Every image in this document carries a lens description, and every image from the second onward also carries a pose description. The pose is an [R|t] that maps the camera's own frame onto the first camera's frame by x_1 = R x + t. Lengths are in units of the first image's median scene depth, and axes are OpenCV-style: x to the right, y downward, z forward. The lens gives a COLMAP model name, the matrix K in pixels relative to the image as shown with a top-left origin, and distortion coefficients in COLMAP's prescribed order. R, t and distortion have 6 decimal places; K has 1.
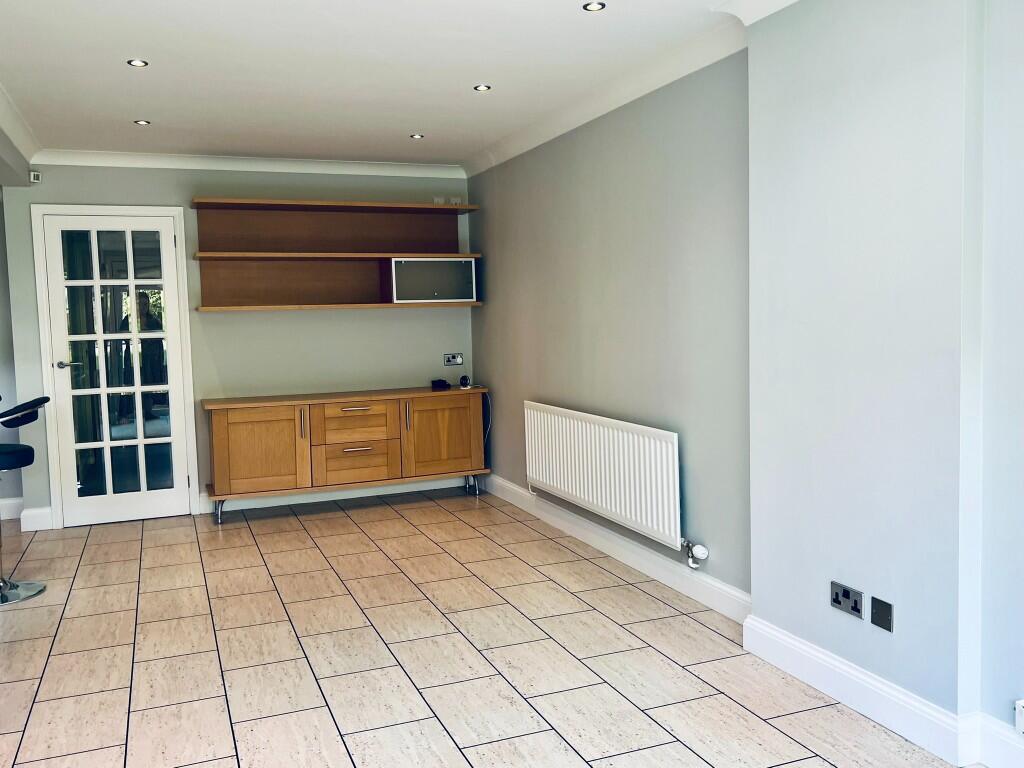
lens RADIAL K [[883.7, 0, 502.7], [0, 883.7, 378.7], [0, 0, 1]] dist [0.081532, -0.103226]
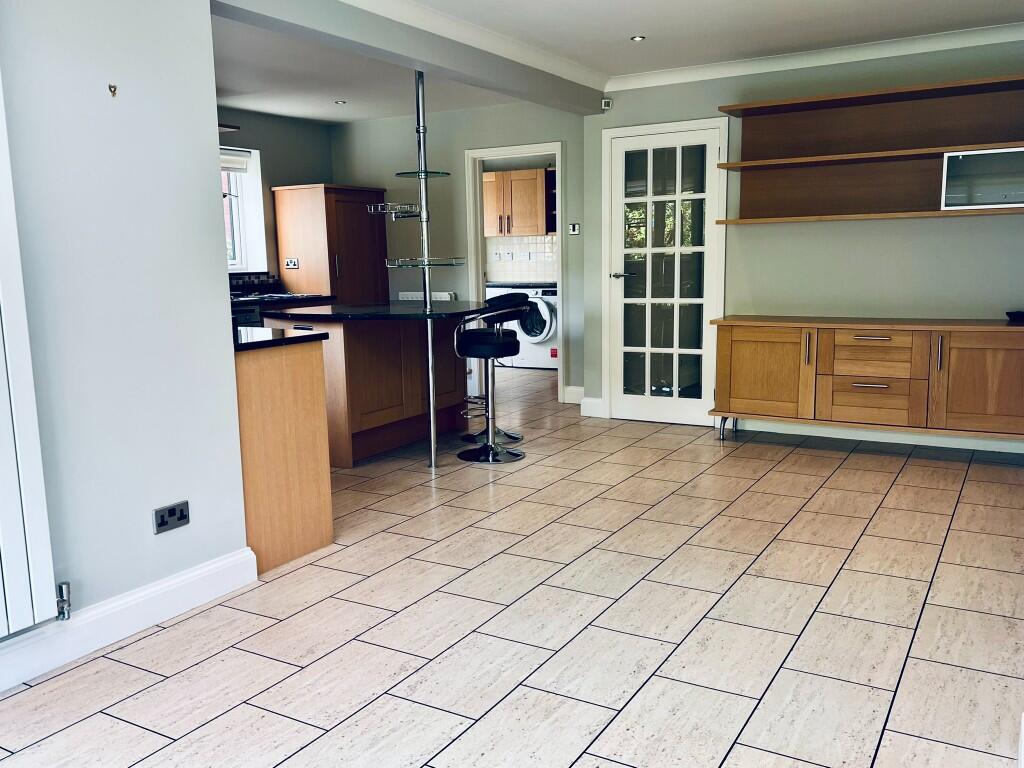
lens RADIAL K [[883.7, 0, 504.2], [0, 883.7, 391.5], [0, 0, 1]] dist [0.081532, -0.103226]
pose [[0.616169, 0.136841, -0.775636, 0.294803], [-0.055708, 0.989897, 0.130387, -0.007561], [0.785642, -0.037131, 0.617567, 0.191996]]
